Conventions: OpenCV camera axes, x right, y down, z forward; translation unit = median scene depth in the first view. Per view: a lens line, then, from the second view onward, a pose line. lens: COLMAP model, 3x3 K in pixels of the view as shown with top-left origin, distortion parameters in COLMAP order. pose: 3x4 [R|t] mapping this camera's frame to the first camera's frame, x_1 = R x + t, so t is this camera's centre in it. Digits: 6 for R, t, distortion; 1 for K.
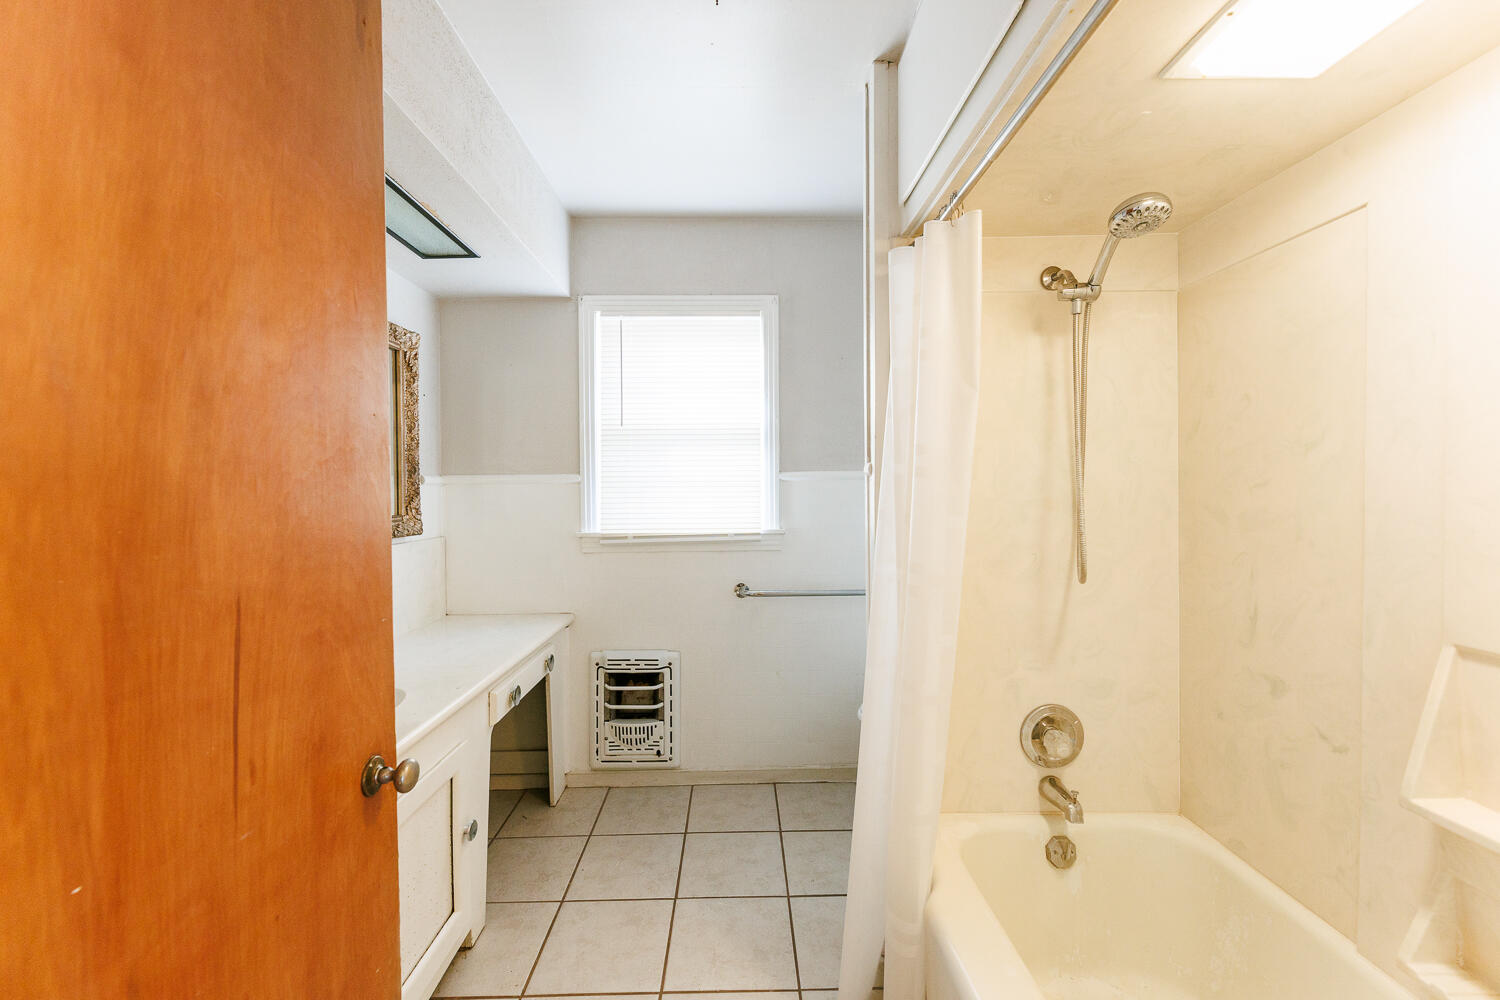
lens RADIAL K [[610.1, 0, 750.5], [0, 610.1, 492.7], [0, 0, 1]] dist [-0.002131, 0.000422]
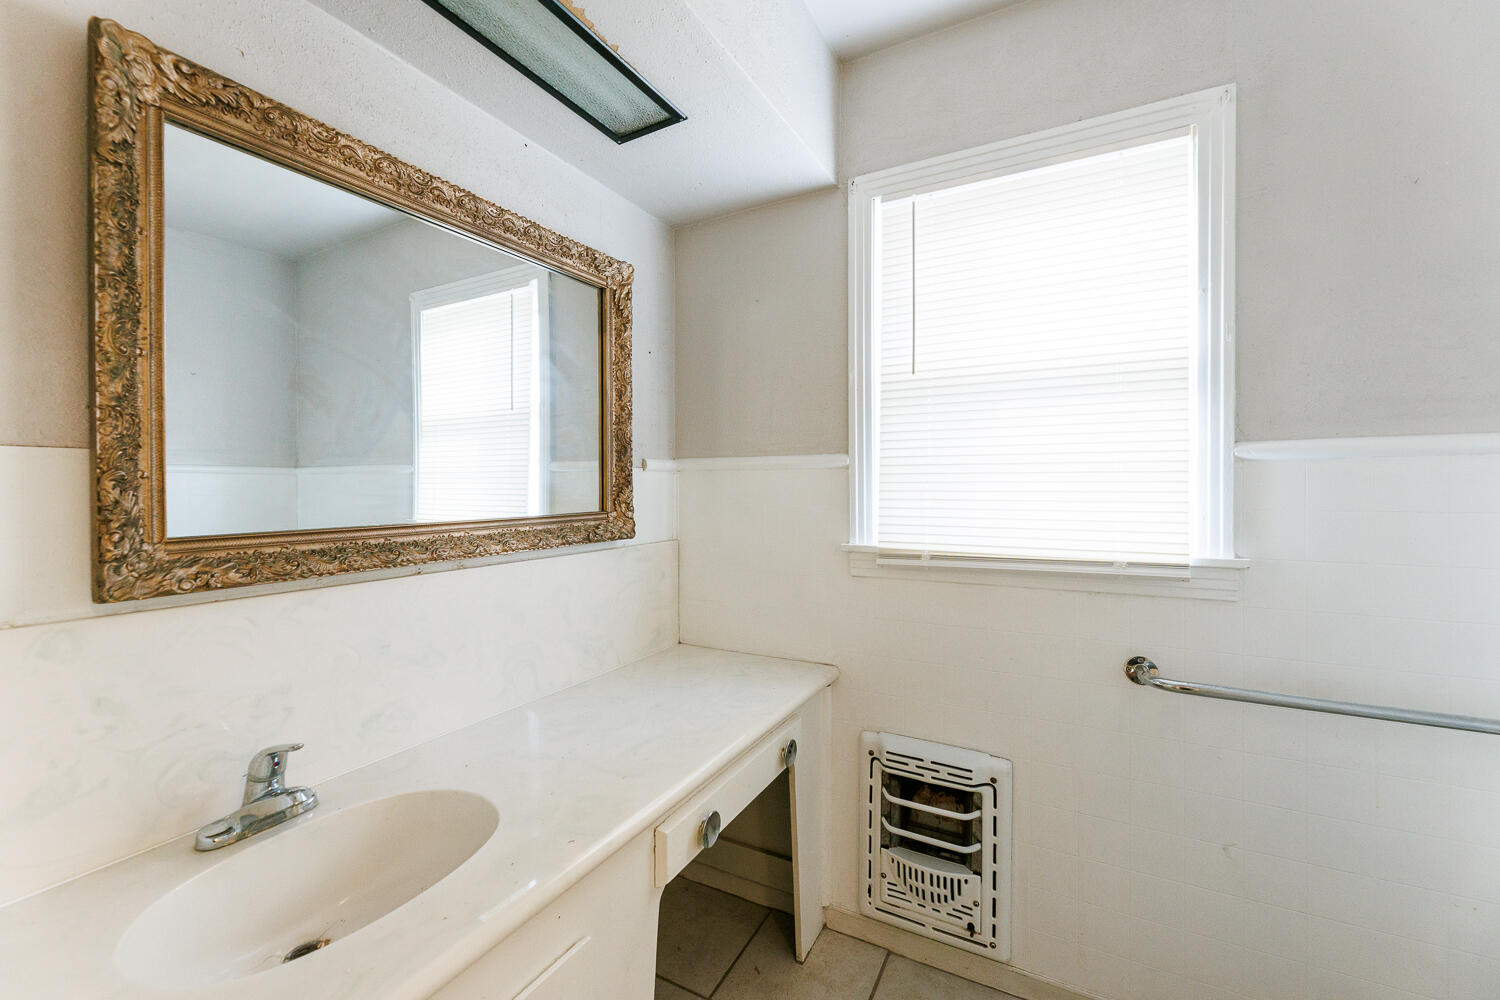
lens RADIAL K [[610.1, 0, 749.3], [0, 610.1, 487.8], [0, 0, 1]] dist [-0.002131, 0.000422]
pose [[0.870708, 0.008621, -0.491725, -0.052504], [-0.007125, 0.999963, 0.004915, 0.003011], [0.491749, -0.000776, 0.870737, 0.387984]]
